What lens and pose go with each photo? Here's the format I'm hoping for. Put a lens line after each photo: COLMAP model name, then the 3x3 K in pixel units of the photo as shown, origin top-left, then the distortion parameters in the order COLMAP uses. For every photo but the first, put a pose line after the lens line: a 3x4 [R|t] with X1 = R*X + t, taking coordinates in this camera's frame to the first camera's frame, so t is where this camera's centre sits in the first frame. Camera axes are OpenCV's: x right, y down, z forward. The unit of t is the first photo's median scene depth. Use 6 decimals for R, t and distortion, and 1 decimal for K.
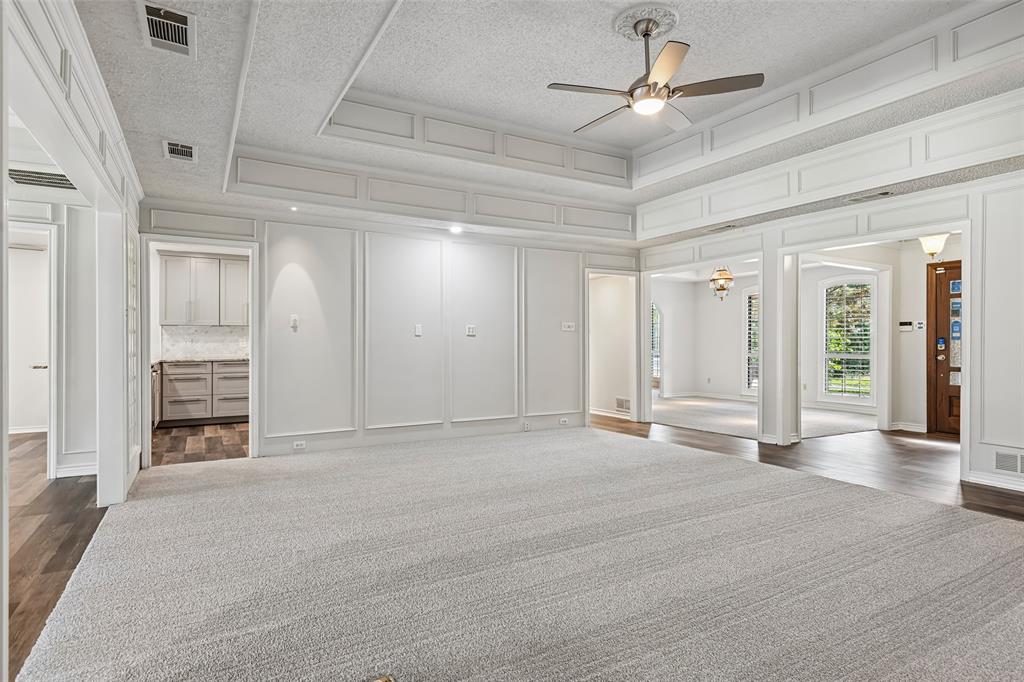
lens RADIAL K [[556.1, 0, 515.6], [0, 556.1, 339.3], [0, 0, 1]] dist [-0.004399, -0.003955]
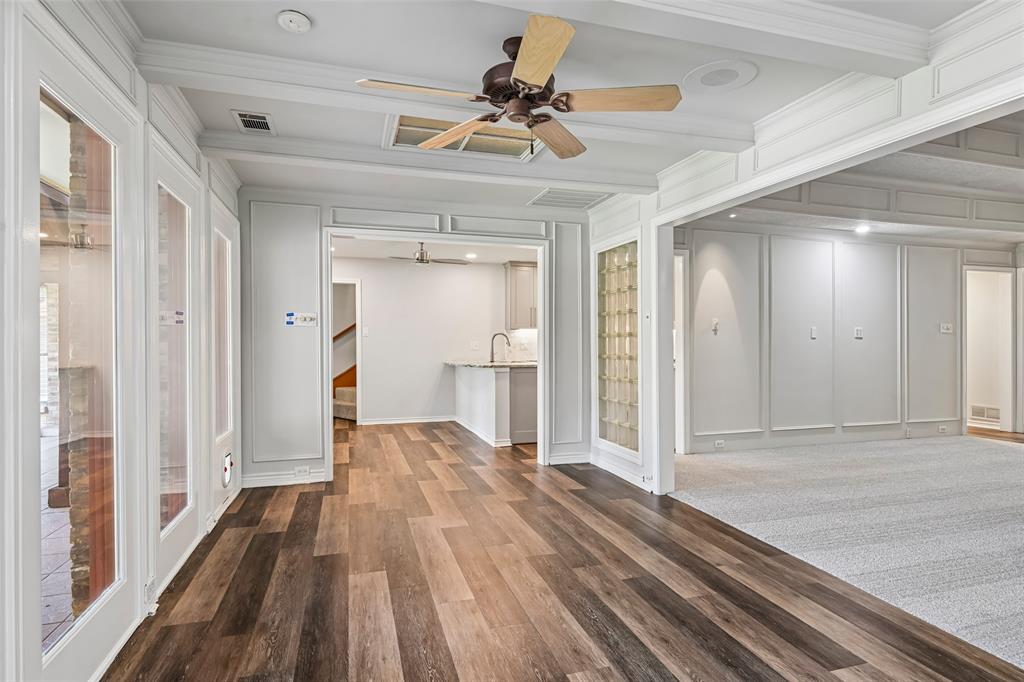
lens RADIAL K [[556.1, 0, 513.6], [0, 556.1, 343.8], [0, 0, 1]] dist [-0.004399, -0.003955]
pose [[0.973396, 0.004611, -0.229083, -0.459949], [-0.002256, 0.999942, 0.010538, -0.005912], [0.229118, -0.009741, 0.973350, -0.084324]]
